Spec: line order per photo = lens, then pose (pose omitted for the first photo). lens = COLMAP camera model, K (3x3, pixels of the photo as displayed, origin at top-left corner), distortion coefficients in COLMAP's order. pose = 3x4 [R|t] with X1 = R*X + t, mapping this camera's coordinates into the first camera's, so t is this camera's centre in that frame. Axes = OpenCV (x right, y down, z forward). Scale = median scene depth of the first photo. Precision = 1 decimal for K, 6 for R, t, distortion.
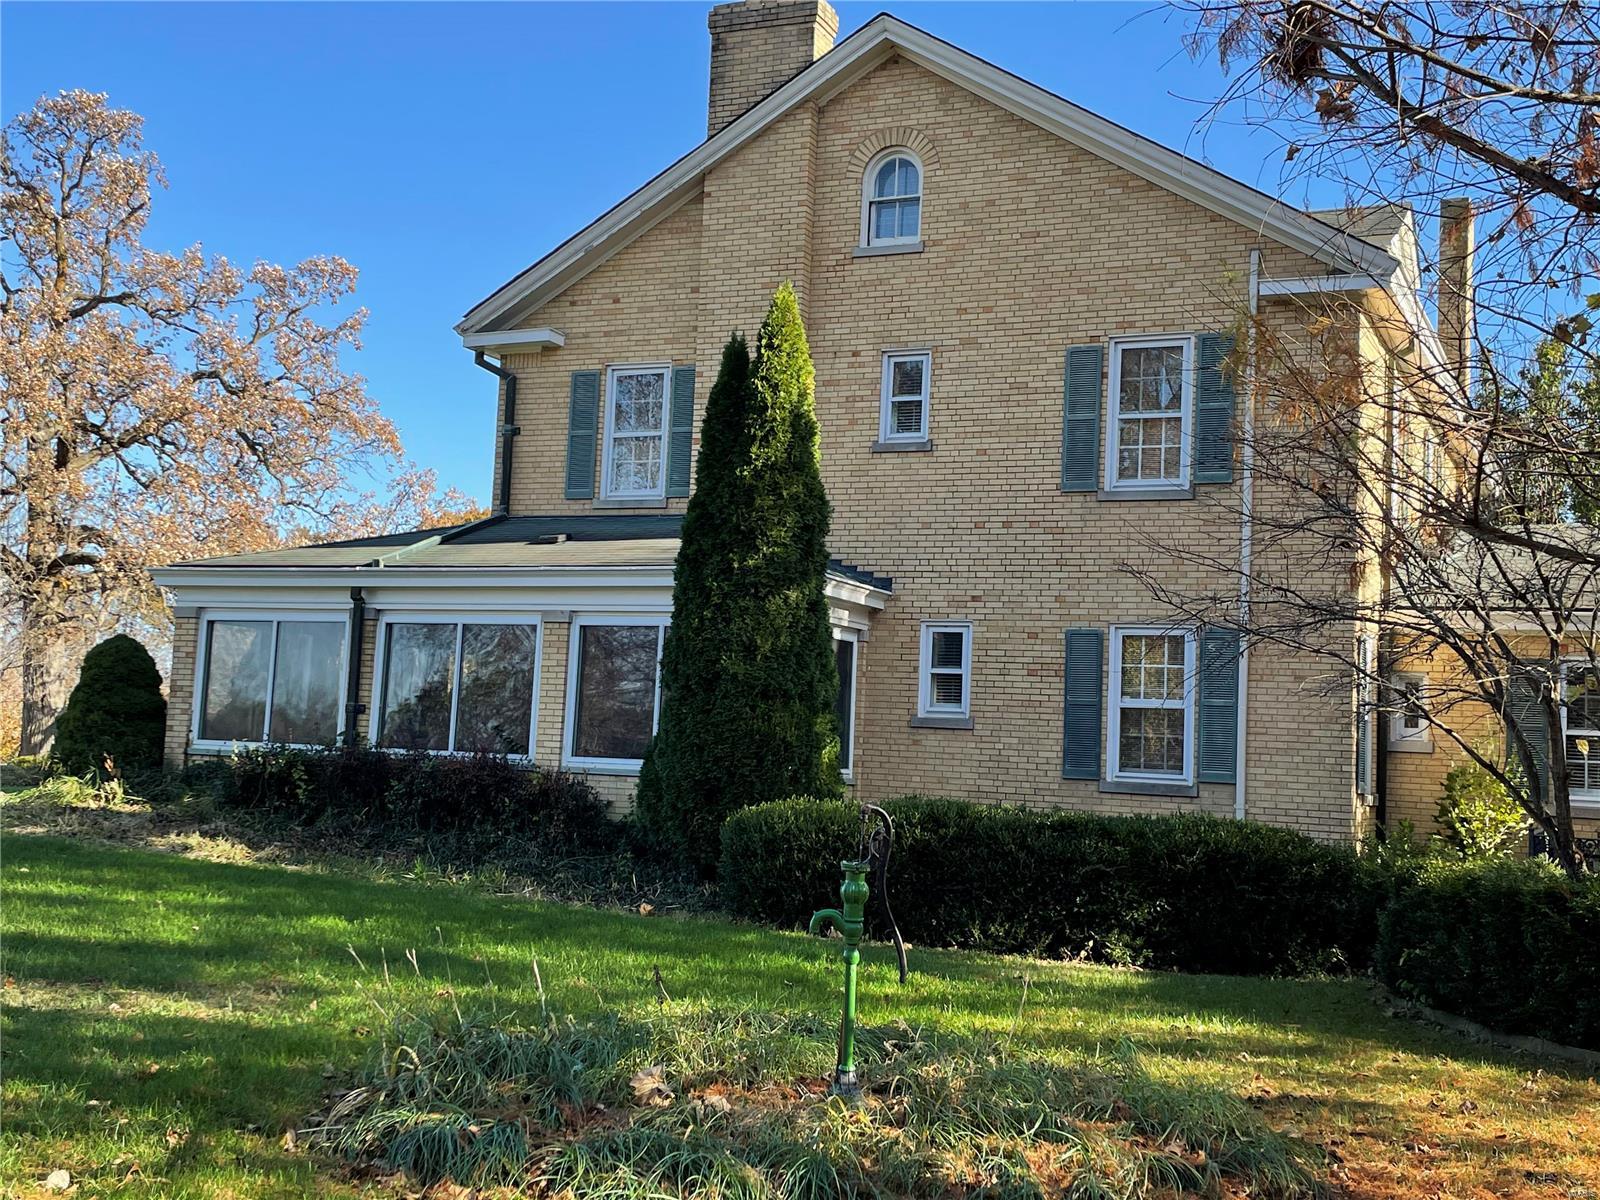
lens RADIAL K [[1844.5, 0, 800.0], [0, 1844.5, 600.0], [0, 0, 1]] dist [0.076887, -0.004228]
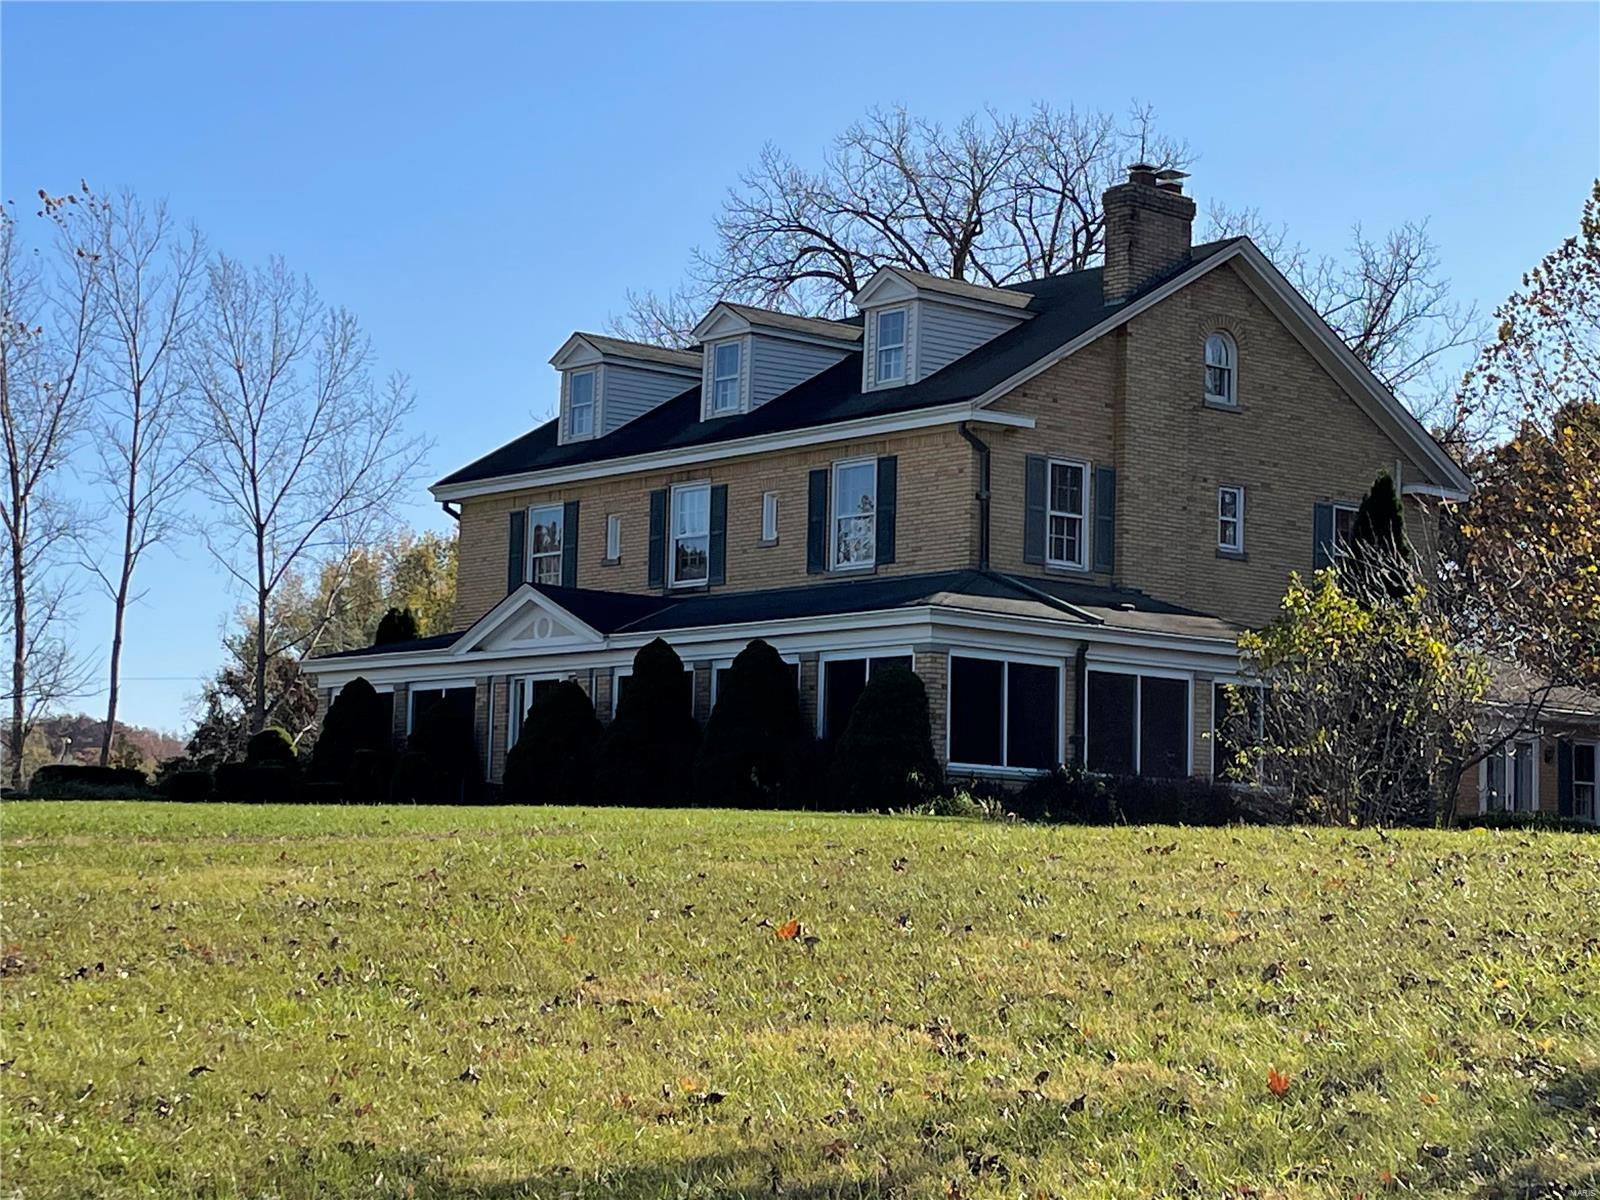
lens RADIAL K [[3223.8, 0, 800.0], [0, 3223.8, 600.0], [0, 0, 1]] dist [0.065339, 0.105276]
pose [[0.420951, 0.056305, 0.905334, -2.244945], [-0.085843, 0.996065, -0.022034, 0.029620], [-0.903012, -0.068442, 0.424128, 0.277925]]
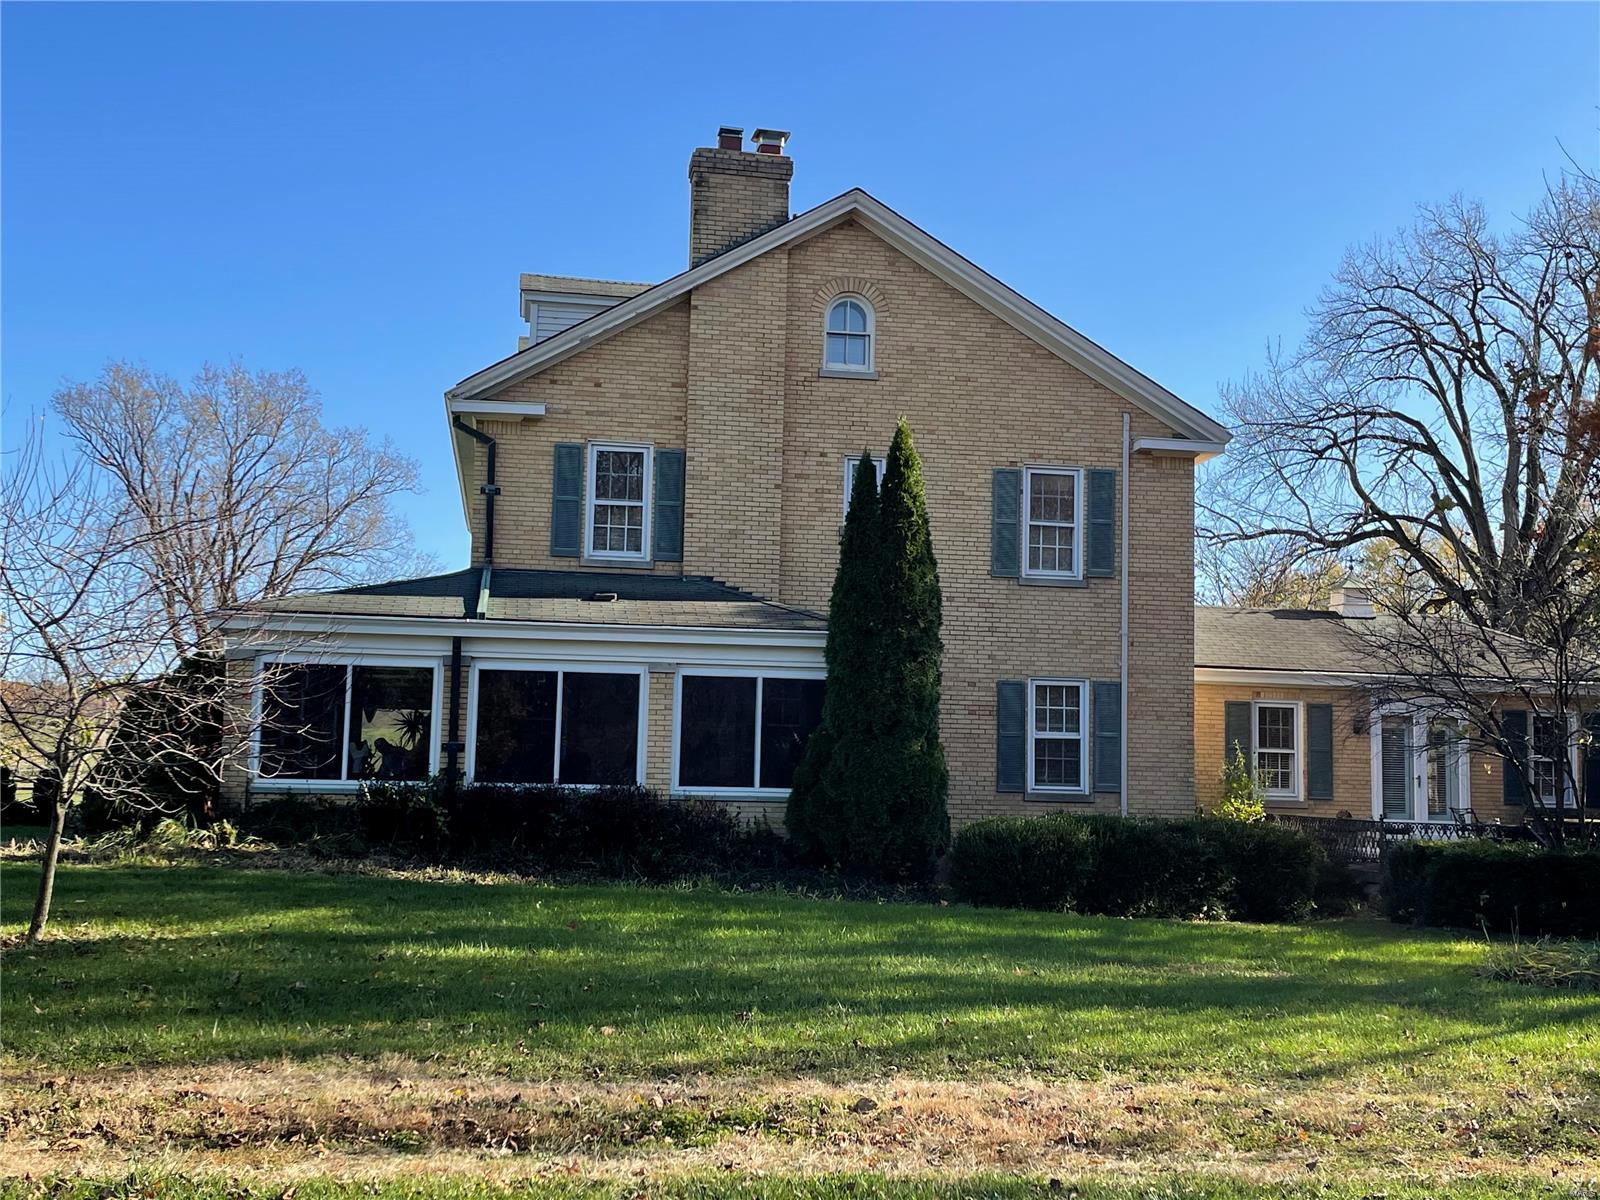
lens RADIAL K [[1844.5, 0, 800.0], [0, 1844.5, 600.0], [0, 0, 1]] dist [0.076887, -0.004228]
pose [[0.823703, 0.027079, 0.566375, -0.701032], [-0.033184, 0.999449, 0.000475, -0.036346], [-0.566050, -0.019186, 0.824148, -0.019114]]
